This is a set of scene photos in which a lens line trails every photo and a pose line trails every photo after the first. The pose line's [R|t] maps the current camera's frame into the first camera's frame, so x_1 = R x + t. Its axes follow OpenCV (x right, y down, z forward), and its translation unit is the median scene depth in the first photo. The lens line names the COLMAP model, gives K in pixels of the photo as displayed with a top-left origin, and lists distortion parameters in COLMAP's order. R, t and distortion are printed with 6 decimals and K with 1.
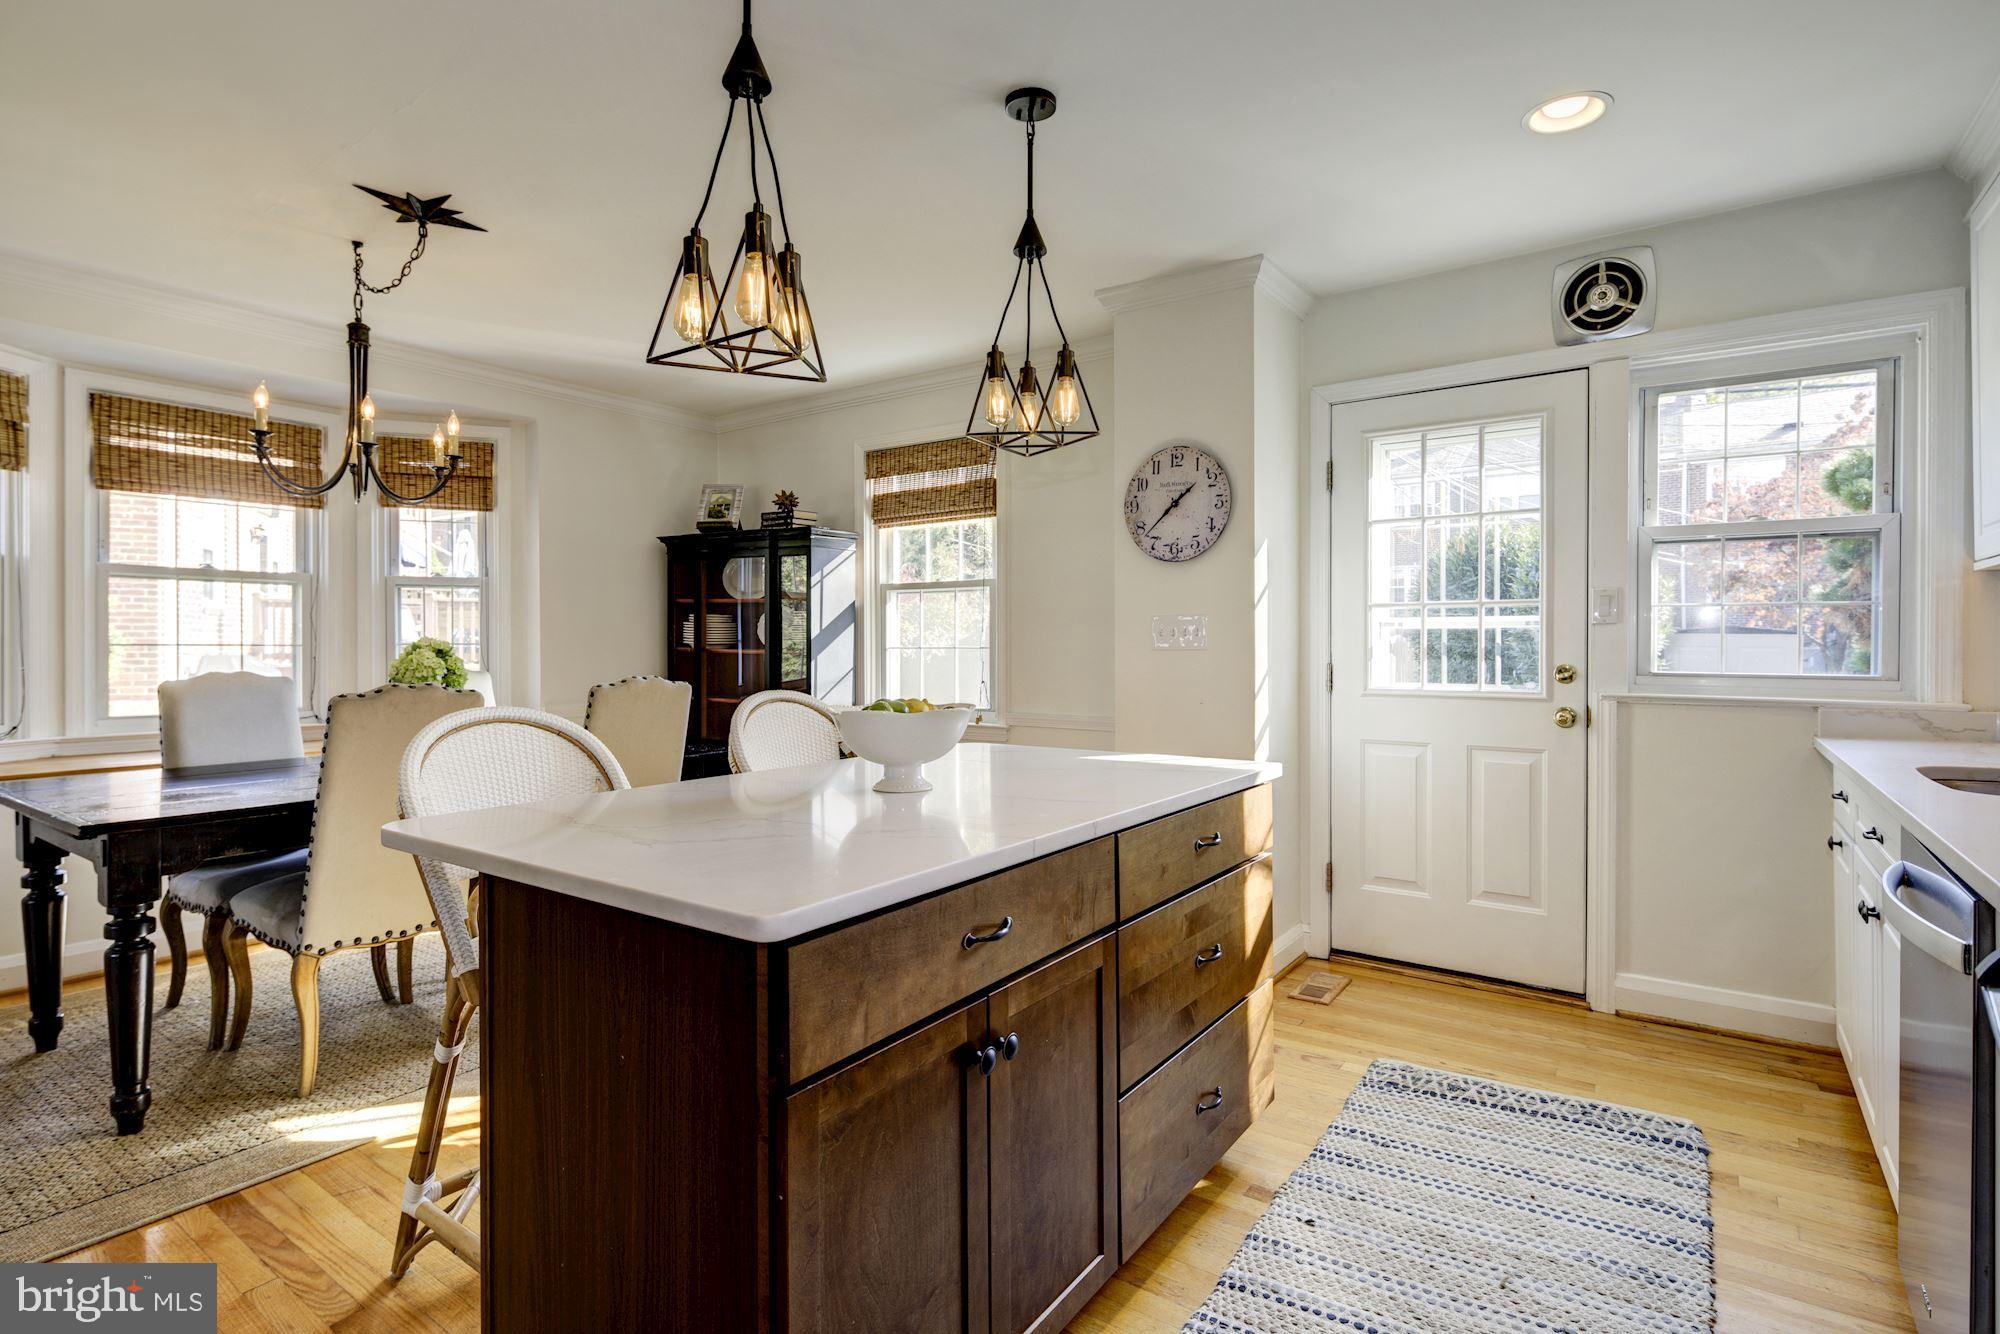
lens RADIAL K [[953.4, 0, 990.5], [0, 953.4, 652.5], [0, 0, 1]] dist [0.001506, -0.002099]
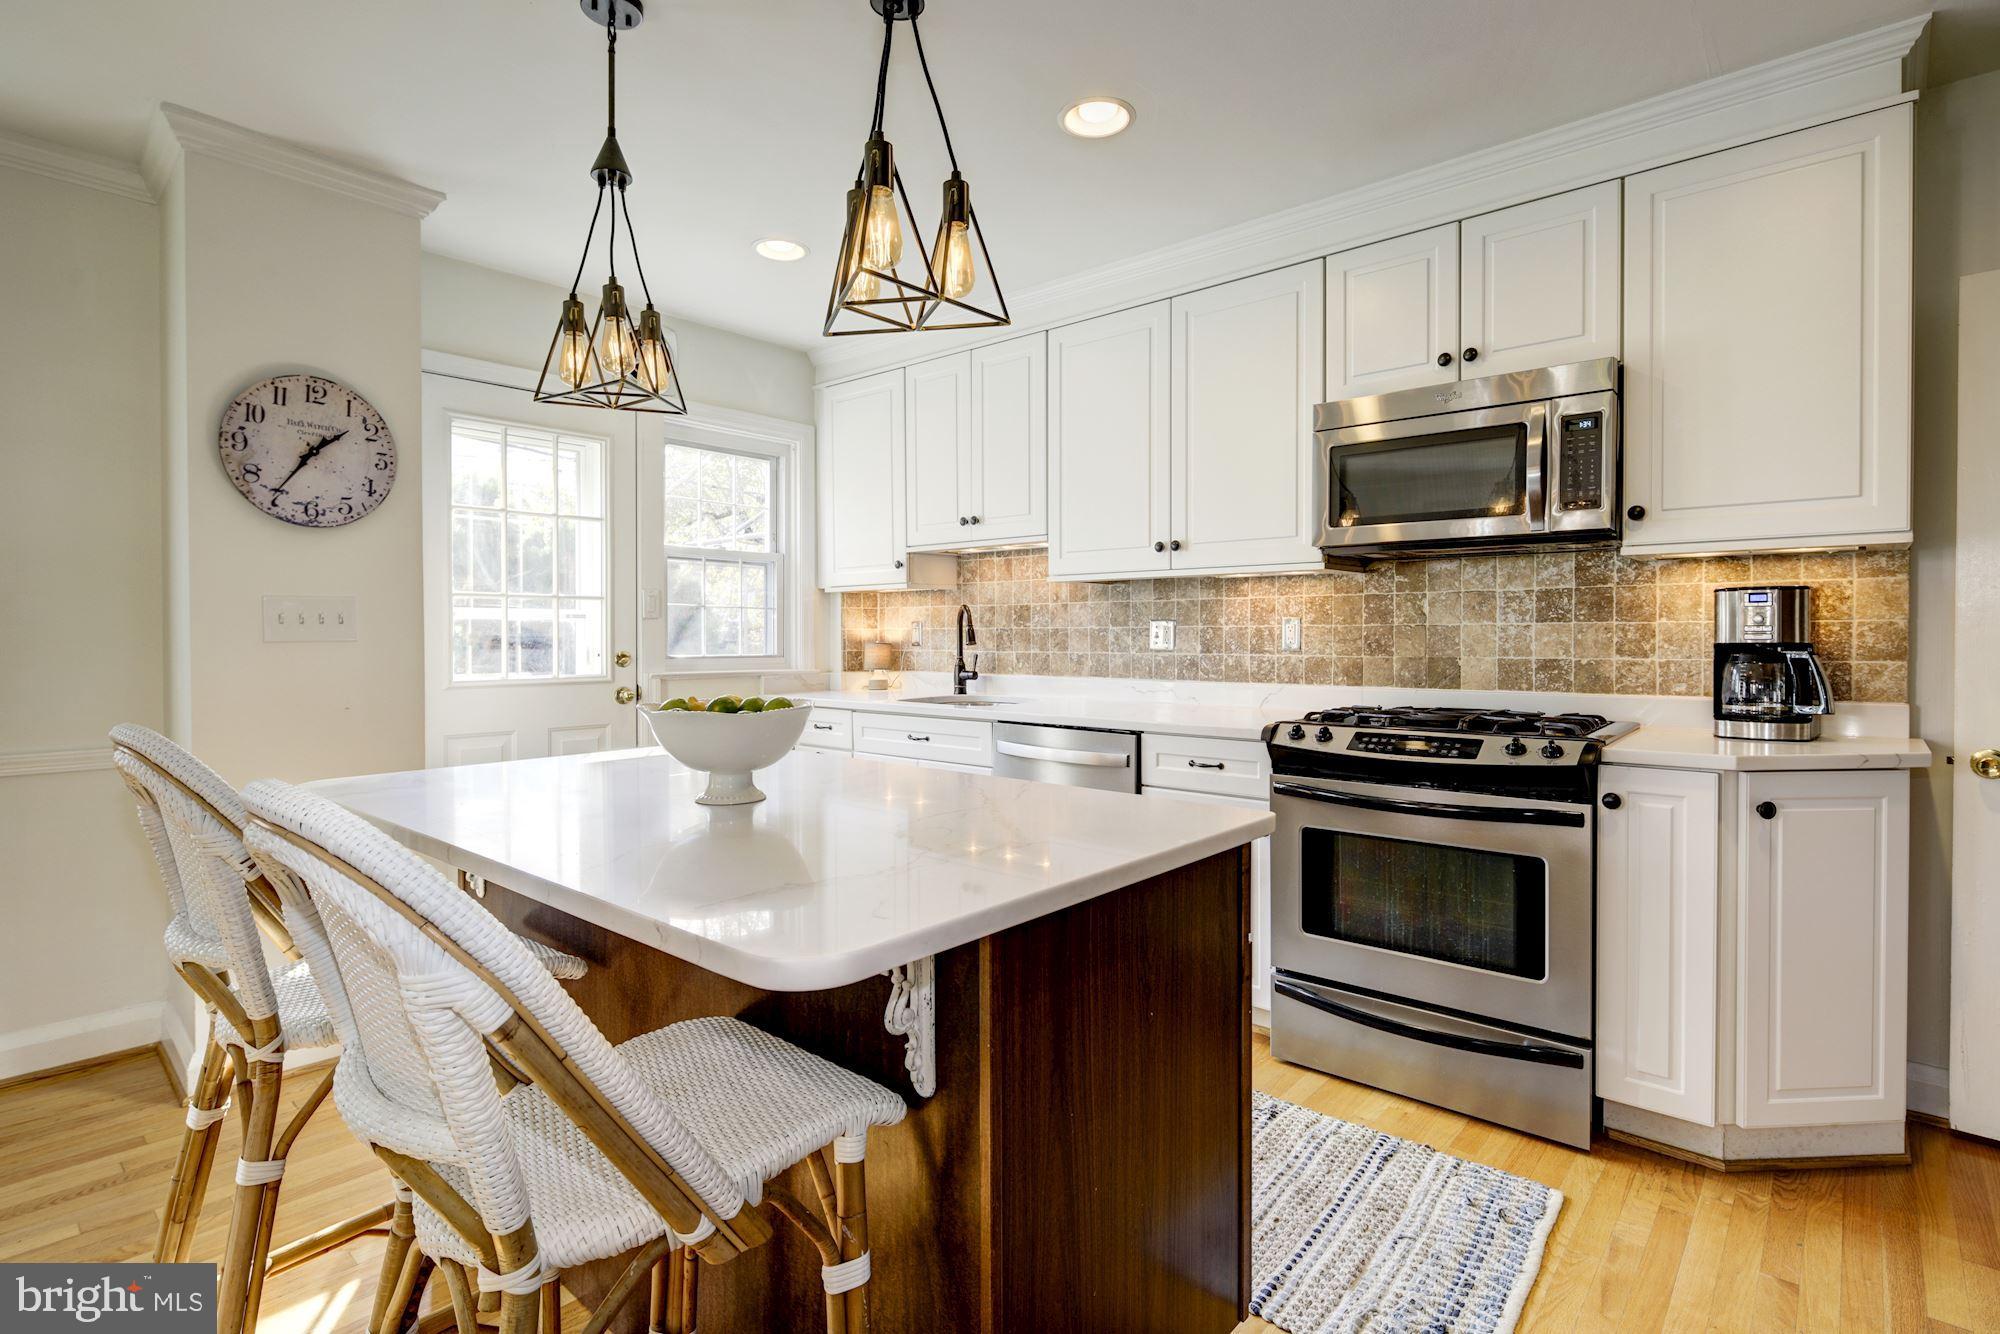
lens RADIAL K [[974.5, 0, 993.0], [0, 974.5, 648.8], [0, 0, 1]] dist [-0.001223, -0.001310]
pose [[0.110755, -0.014360, 0.993744, -0.473183], [0.009513, 0.999865, 0.013388, -0.002016], [-0.993802, 0.007971, 0.110877, 0.332483]]
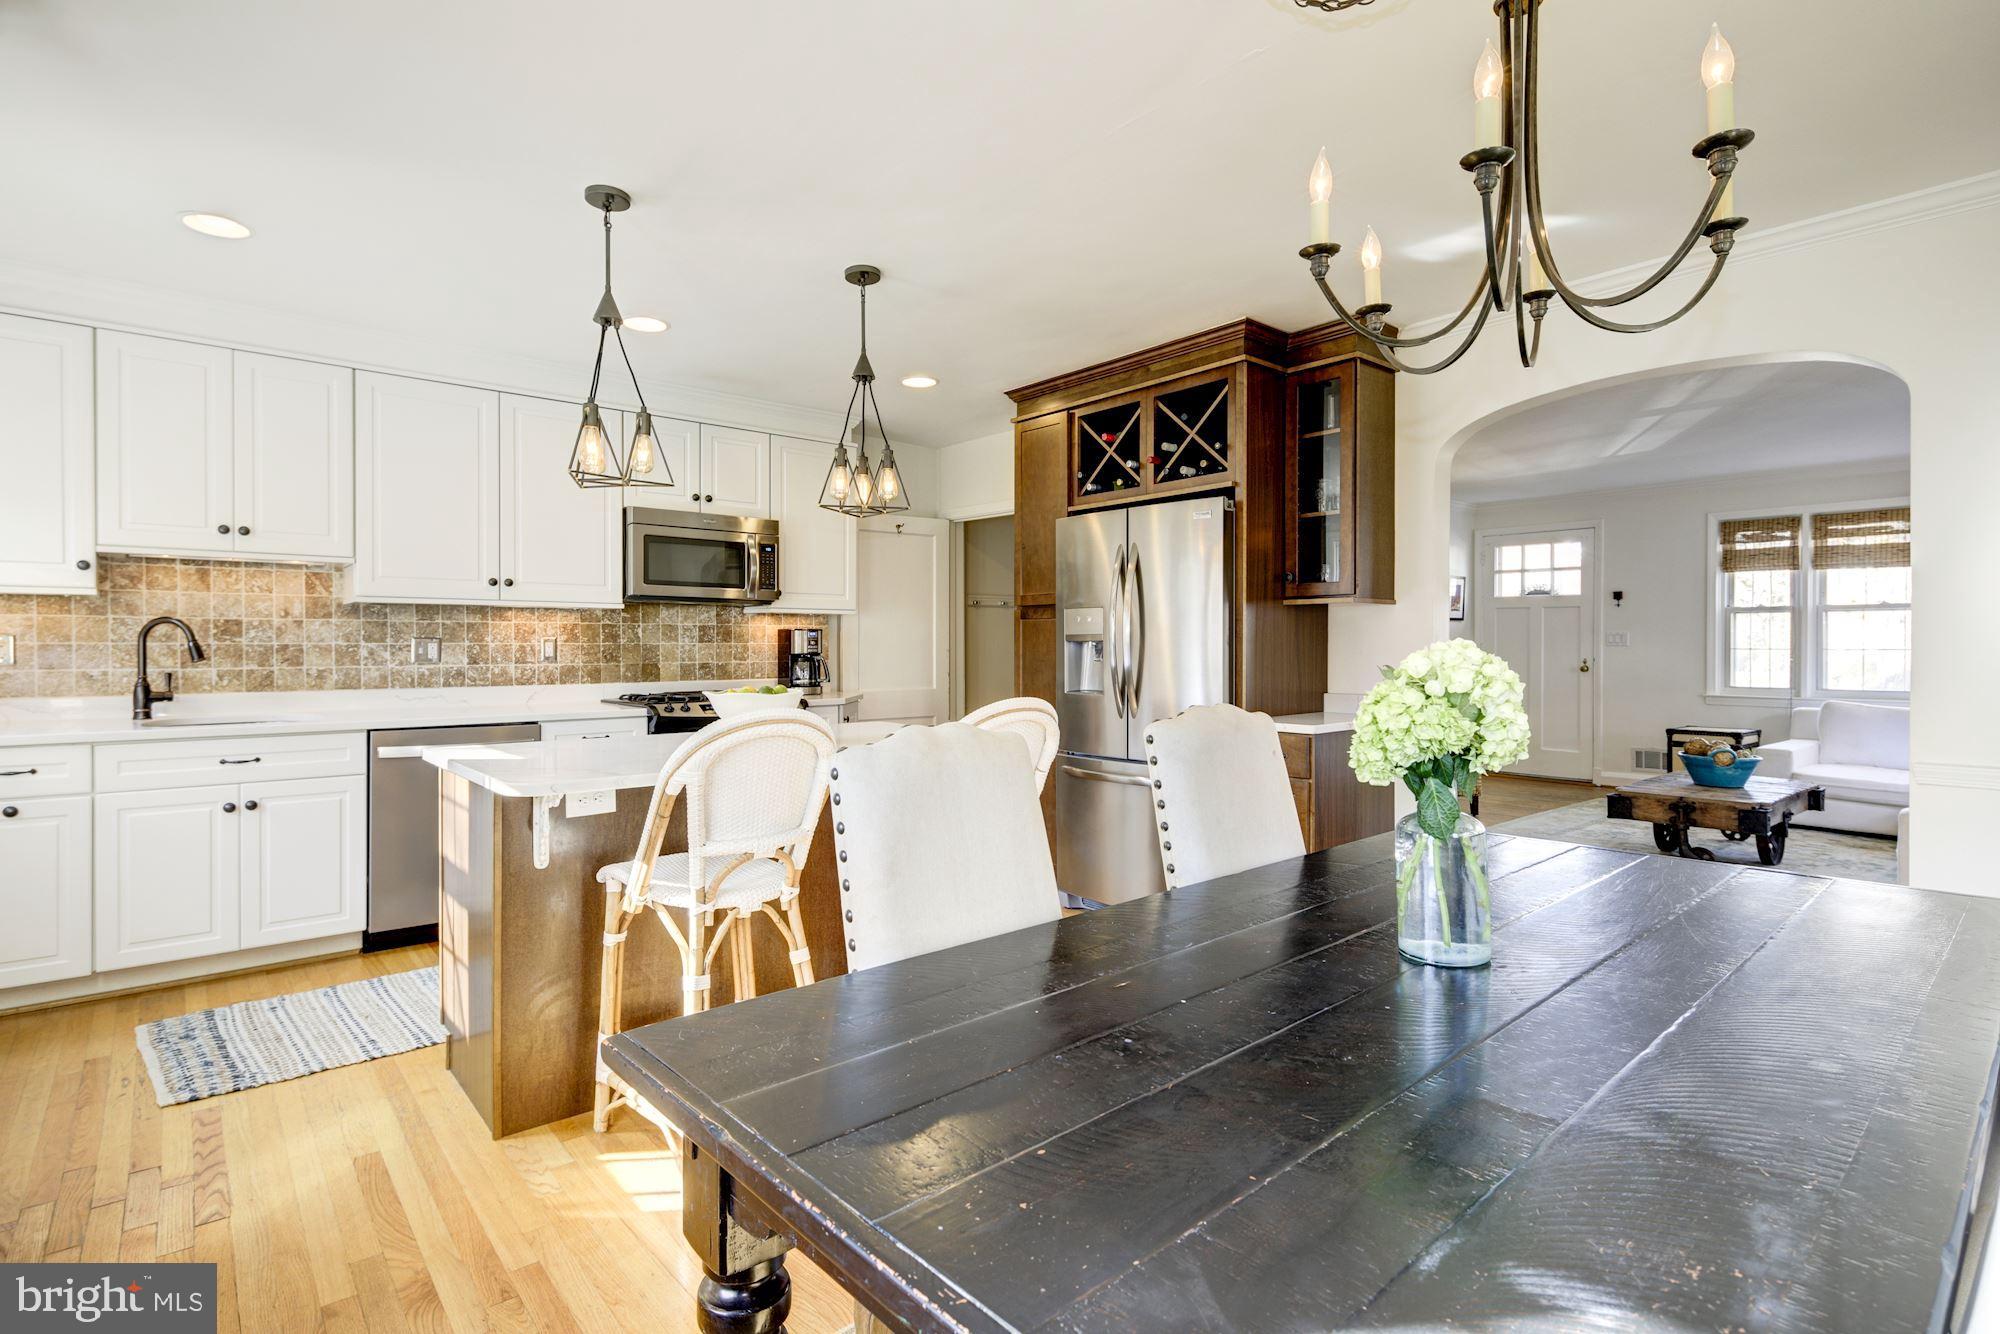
lens RADIAL K [[1002.9, 0, 968.3], [0, 1002.9, 655.6], [0, 0, 1]] dist [0.000263, -0.010760]
pose [[-0.968102, -0.002558, 0.250544, -0.409832], [0.002153, 0.999826, 0.018524, -0.015329], [-0.250548, 0.018472, -0.967928, 1.244769]]
